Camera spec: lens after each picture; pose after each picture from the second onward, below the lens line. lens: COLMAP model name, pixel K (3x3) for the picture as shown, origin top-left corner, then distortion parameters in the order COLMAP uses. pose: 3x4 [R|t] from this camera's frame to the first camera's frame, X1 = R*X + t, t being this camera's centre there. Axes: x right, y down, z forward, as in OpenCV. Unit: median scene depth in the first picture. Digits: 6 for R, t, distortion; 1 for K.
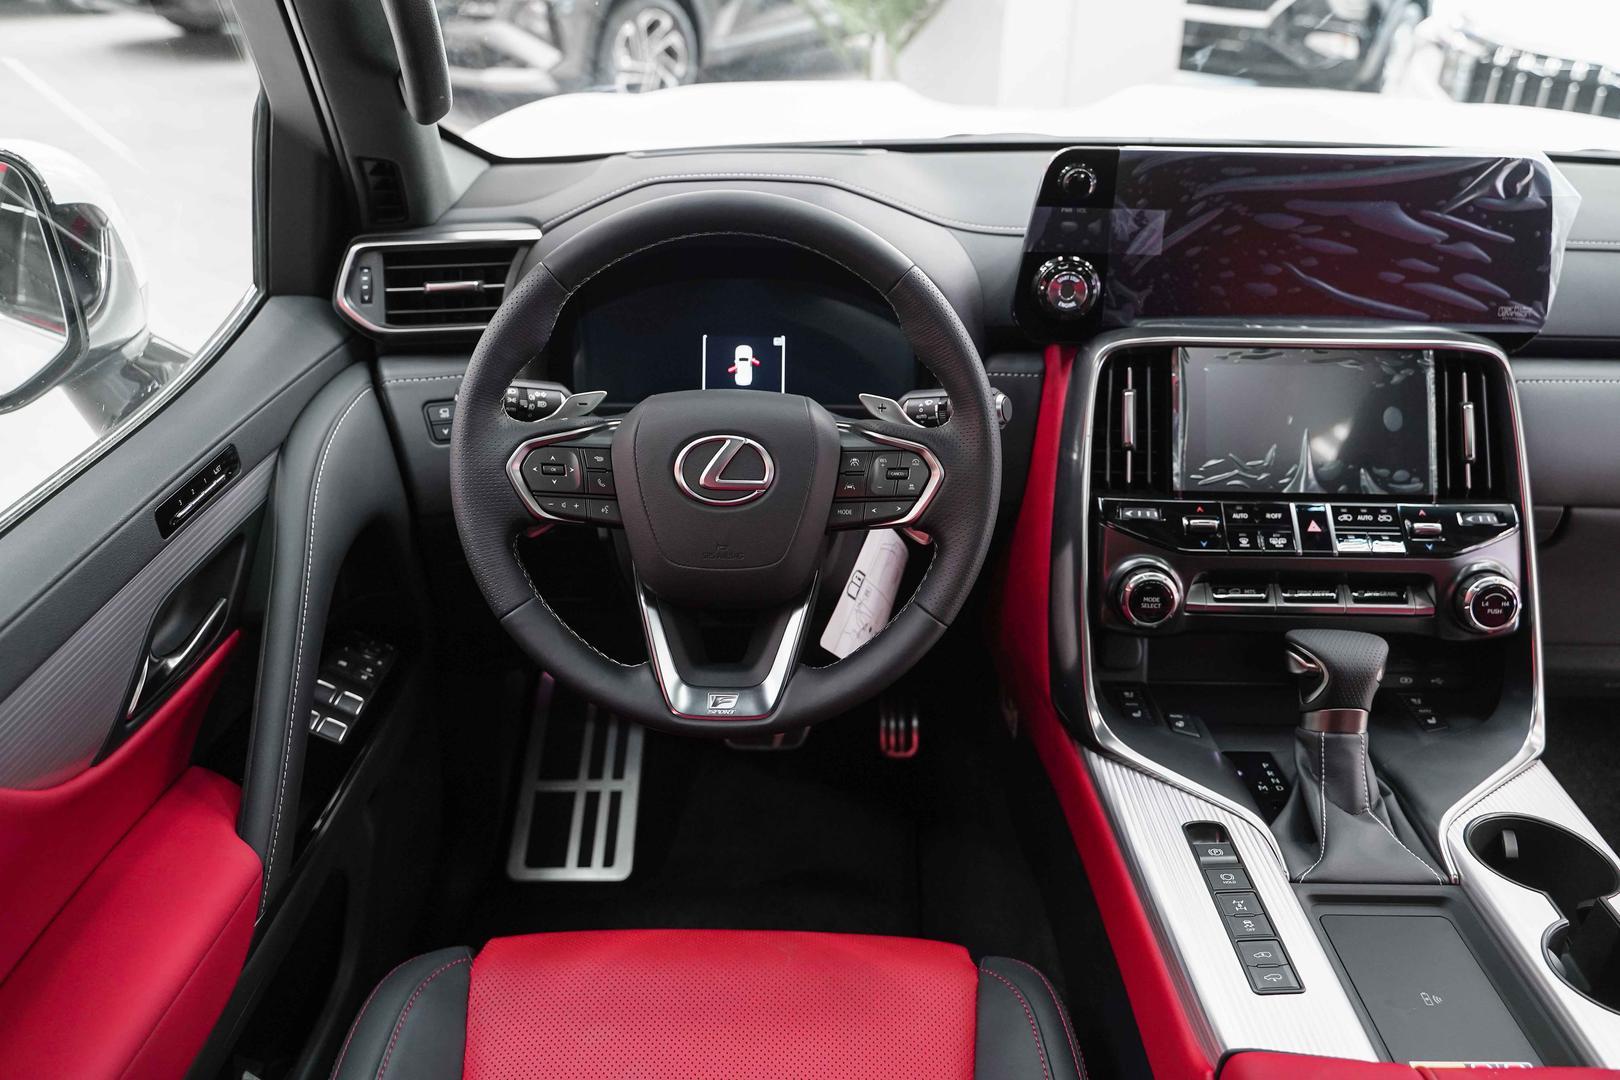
lens RADIAL K [[1342.2, 0, 811.1], [0, 1342.2, 505.5], [0, 0, 1]] dist [-0.005468, 0.007293]
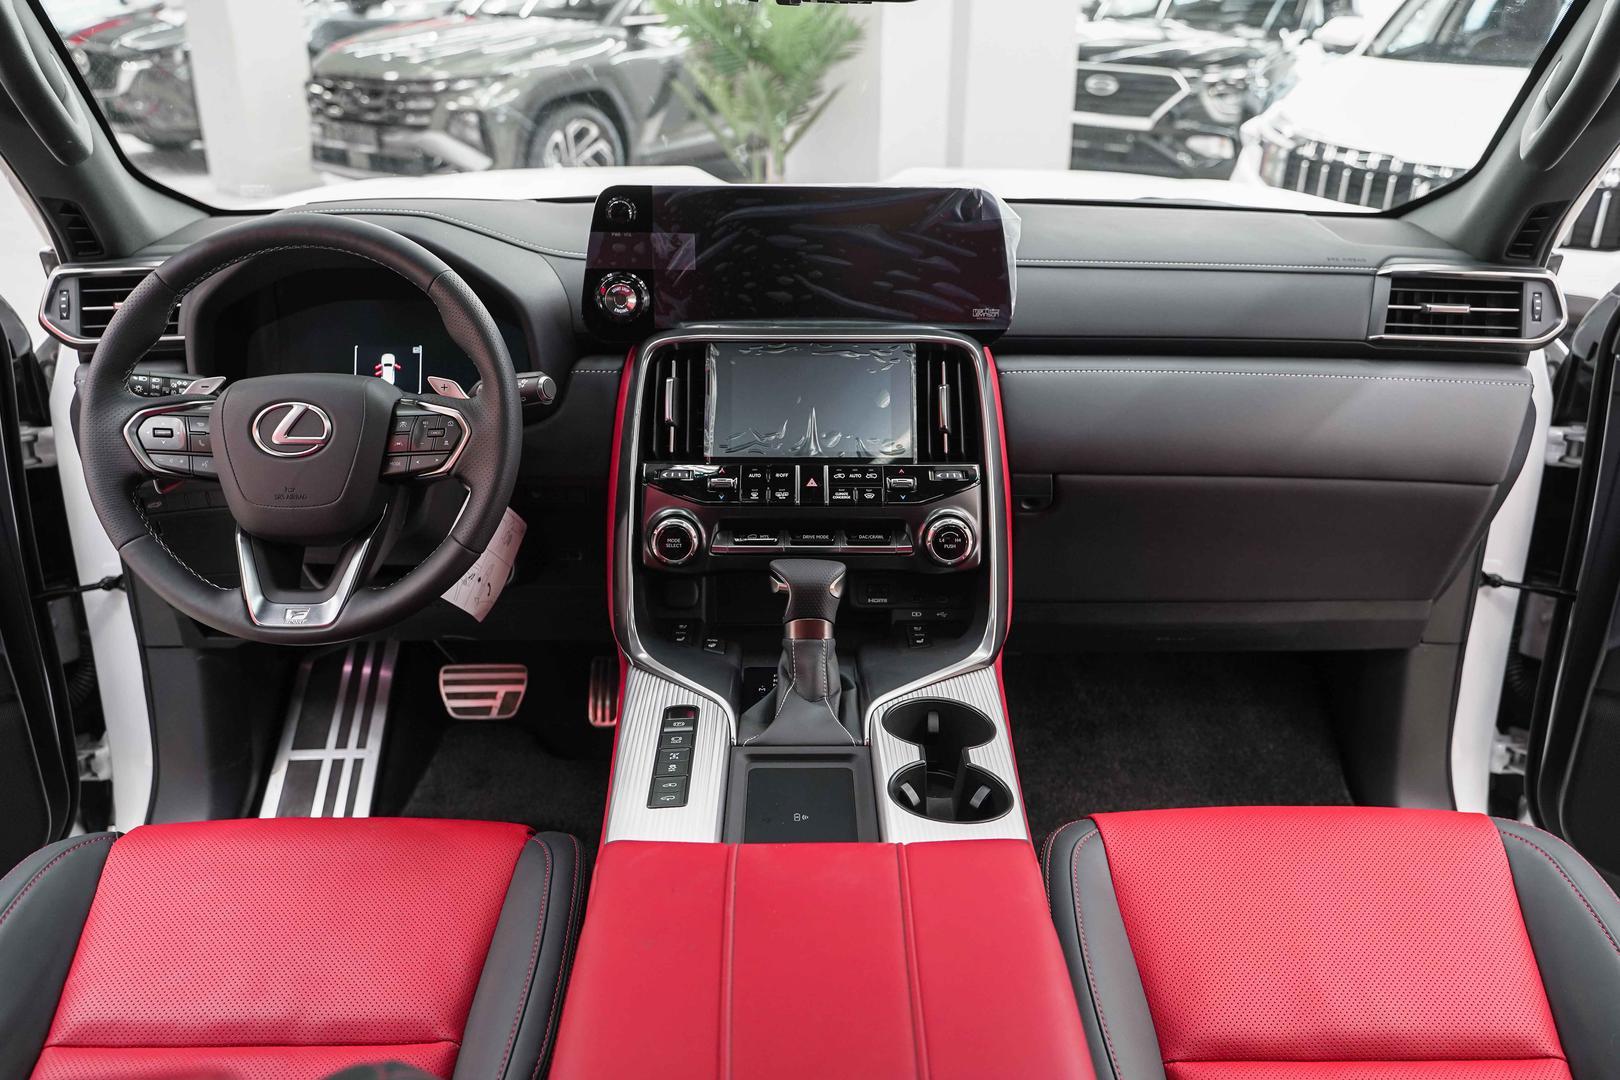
lens RADIAL K [[1290.8, 0, 810.0], [0, 1290.8, 540.0], [0, 0, 1]] dist [-0.009449, -0.003428]
pose [[0.999766, -0.014203, 0.016323, 0.344945], [0.014885, 0.998988, -0.042451, 0.117017], [-0.015704, 0.042684, 0.998965, -0.189906]]
